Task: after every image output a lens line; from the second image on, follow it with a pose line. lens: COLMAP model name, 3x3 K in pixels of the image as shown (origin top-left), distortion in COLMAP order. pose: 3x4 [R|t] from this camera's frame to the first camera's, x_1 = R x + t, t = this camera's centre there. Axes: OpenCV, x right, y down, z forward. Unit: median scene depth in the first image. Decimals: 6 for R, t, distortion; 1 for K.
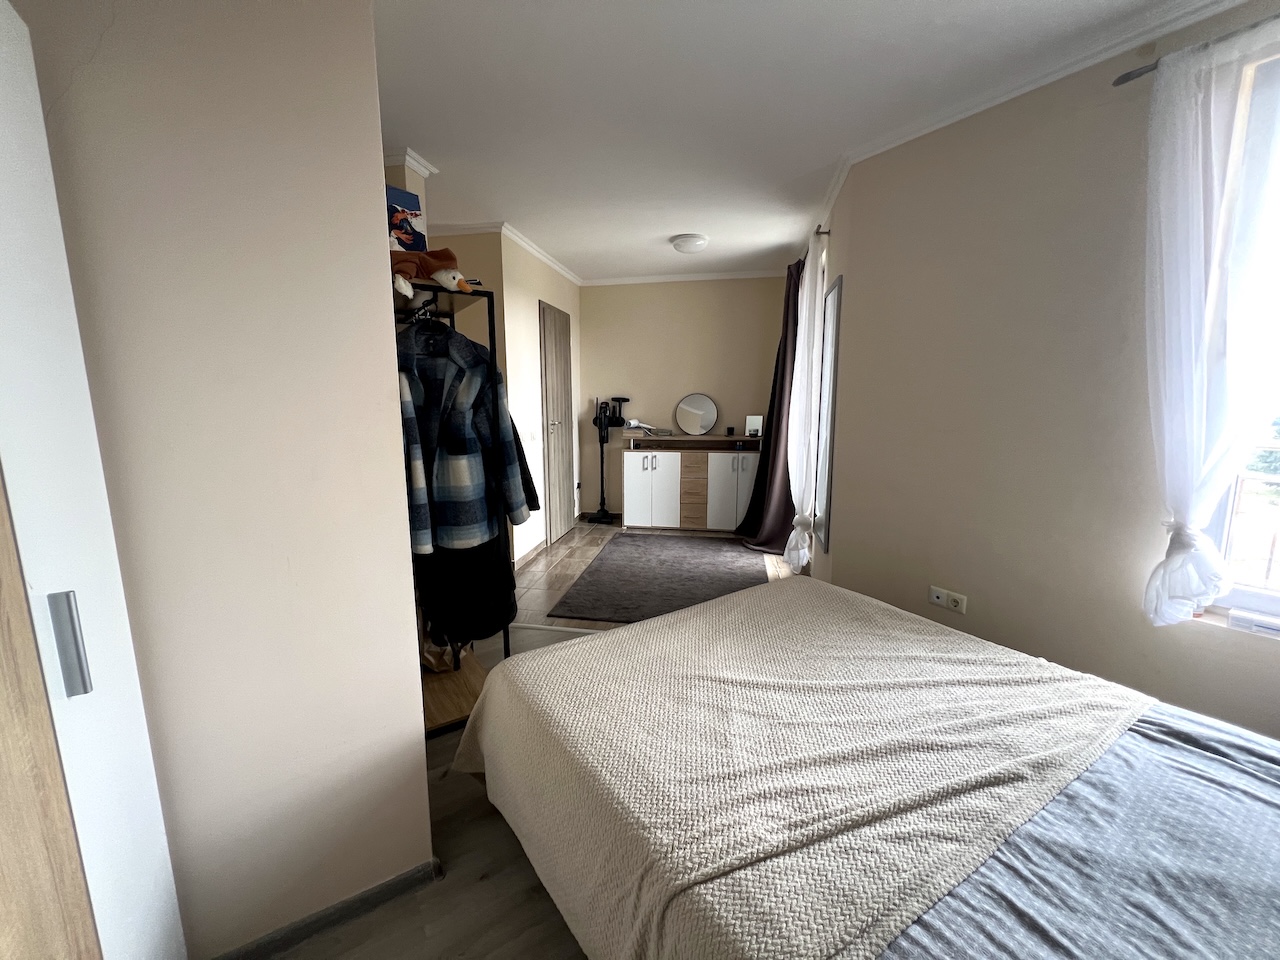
lens RADIAL K [[512.4, 0, 636.9], [0, 512.4, 479.4], [0, 0, 1]] dist [-0.003813, 0.000713]
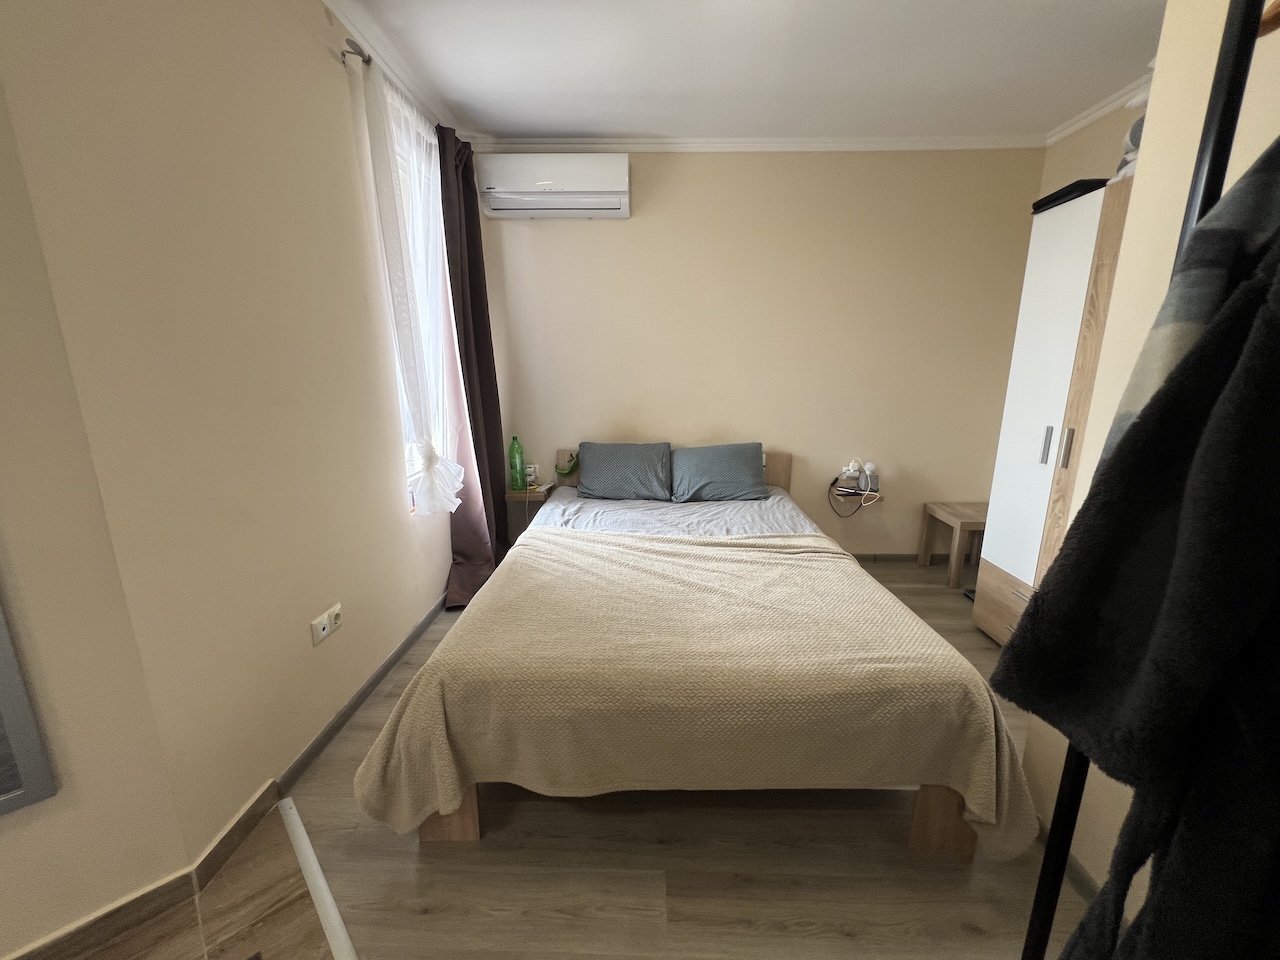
lens RADIAL K [[512.4, 0, 636.9], [0, 512.4, 479.4], [0, 0, 1]] dist [-0.003813, 0.000713]
pose [[-0.819995, -0.124120, 0.558751, -0.086961], [0.087446, 0.937578, 0.336603, -0.095168], [-0.565651, 0.324873, -0.757955, 0.664436]]
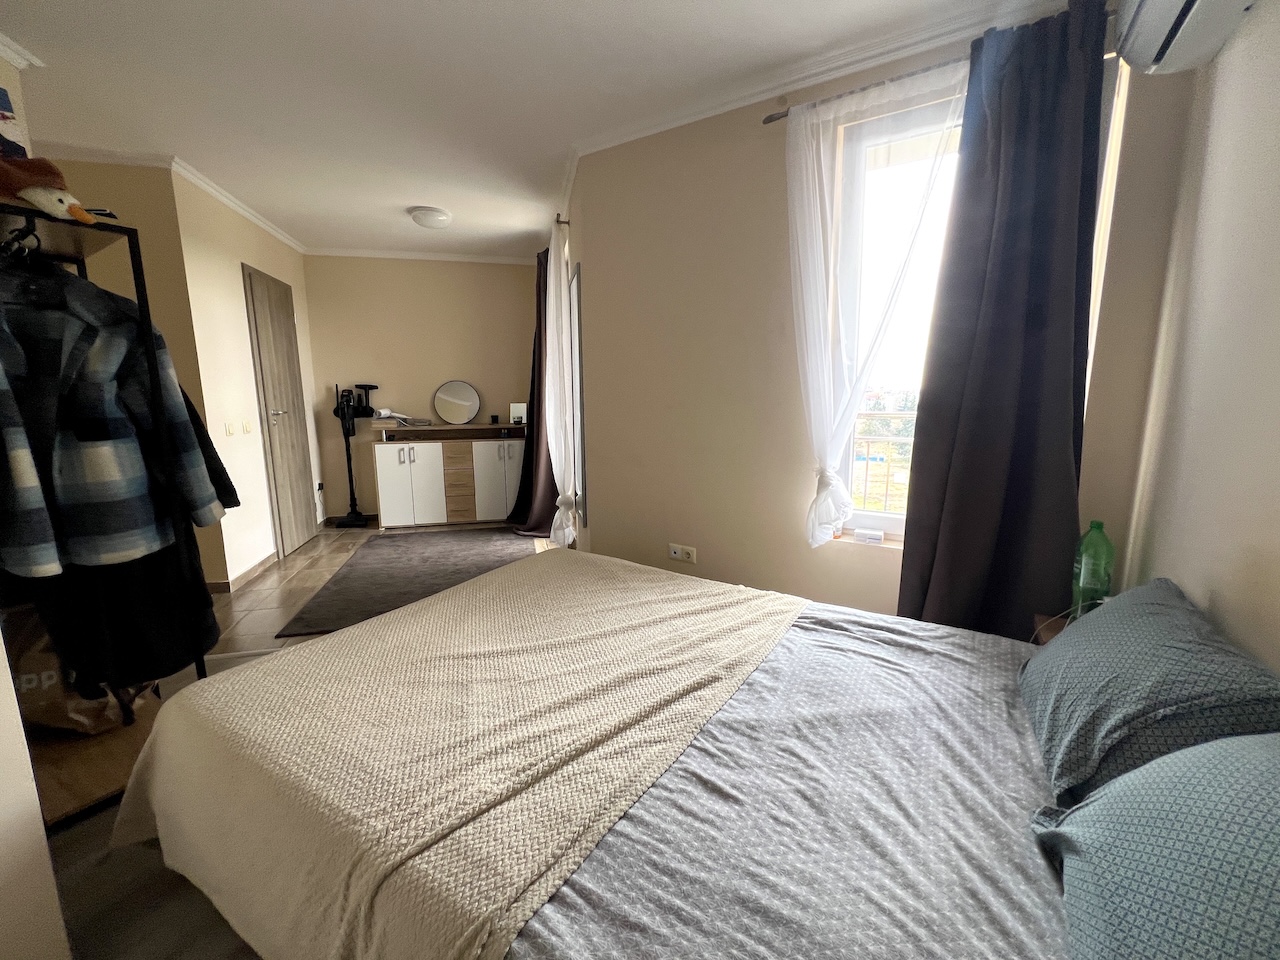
lens RADIAL K [[512.4, 0, 636.9], [0, 512.4, 479.4], [0, 0, 1]] dist [-0.003813, 0.000713]
pose [[0.912404, -0.068566, 0.403507, 0.032320], [0.065294, 0.997626, 0.021880, 0.019978], [-0.404049, 0.006383, 0.914715, -0.007034]]
